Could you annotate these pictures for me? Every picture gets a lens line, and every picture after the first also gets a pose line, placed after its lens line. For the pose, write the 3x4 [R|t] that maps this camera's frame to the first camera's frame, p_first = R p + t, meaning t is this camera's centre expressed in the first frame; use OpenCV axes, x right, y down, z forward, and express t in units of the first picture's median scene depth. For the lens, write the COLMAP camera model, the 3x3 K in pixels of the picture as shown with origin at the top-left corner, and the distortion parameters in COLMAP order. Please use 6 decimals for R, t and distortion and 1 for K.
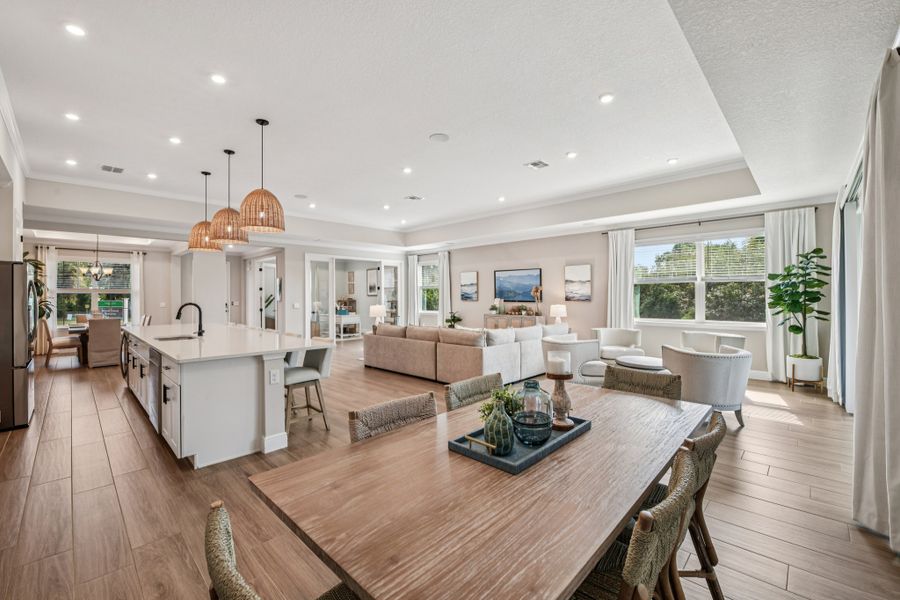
lens RADIAL K [[373.1, 0, 448.9], [0, 373.1, 295.1], [0, 0, 1]] dist [-0.022616, -0.000458]
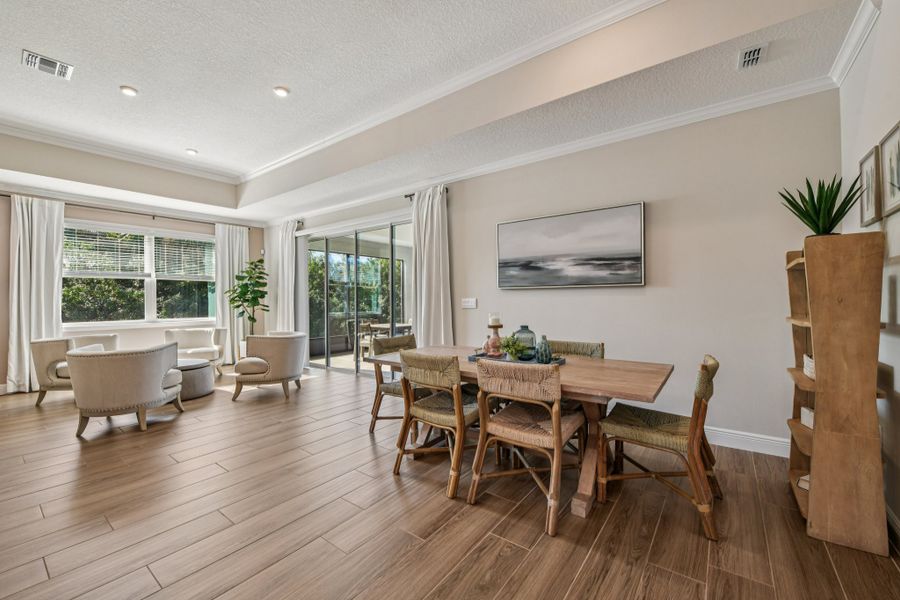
lens RADIAL K [[366.4, 0, 446.1], [0, 366.4, 297.4], [0, 0, 1]] dist [-0.002345, -0.000383]
pose [[-0.115875, 0.009994, 0.993214, -0.297557], [0.004598, 0.999944, -0.009526, 0.021872], [-0.993253, 0.003463, -0.115915, 0.315376]]
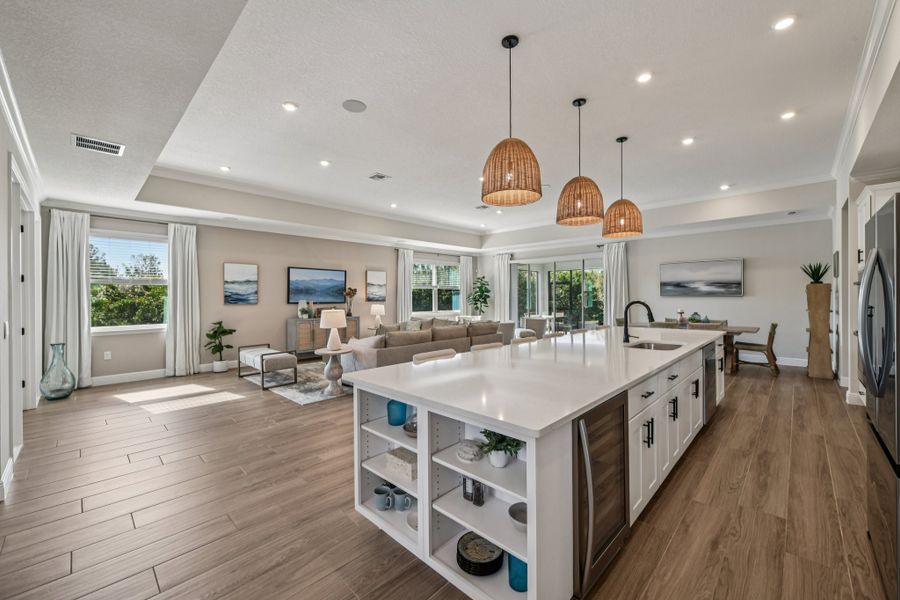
lens RADIAL K [[357.5, 0, 449.5], [0, 357.5, 297.5], [0, 0, 1]] dist [0.001041, 0.000157]
pose [[0.000410, 0.002319, 0.999997, -0.862291], [0.004512, 0.999987, -0.002321, 0.007563], [-0.999990, 0.004513, 0.000399, 0.826191]]
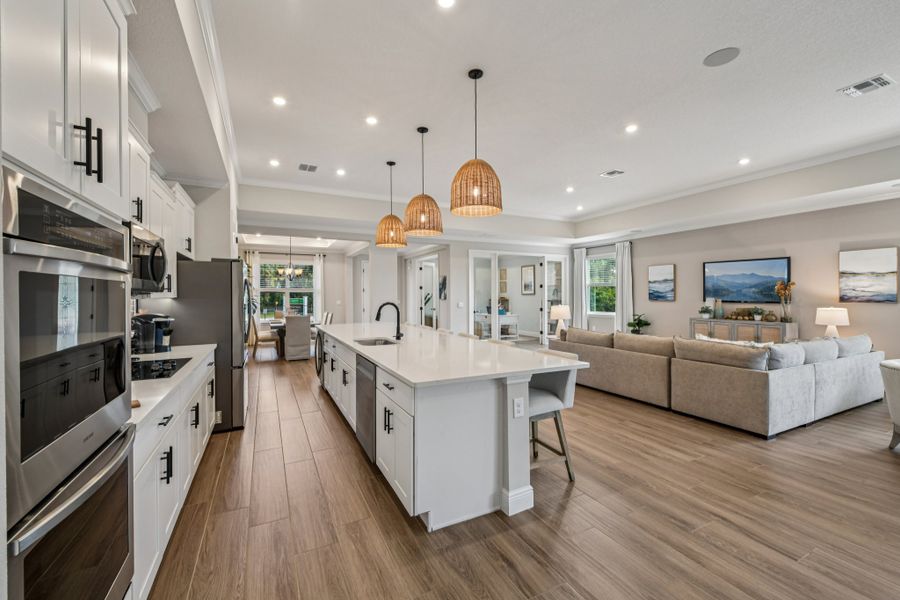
lens RADIAL K [[366.4, 0, 446.1], [0, 366.4, 297.4], [0, 0, 1]] dist [-0.002345, -0.000383]
pose [[0.941484, 0.003696, -0.337037, -0.161532], [-0.000504, 0.999954, 0.009559, 0.000561], [0.337057, -0.008830, 0.941443, 0.128401]]
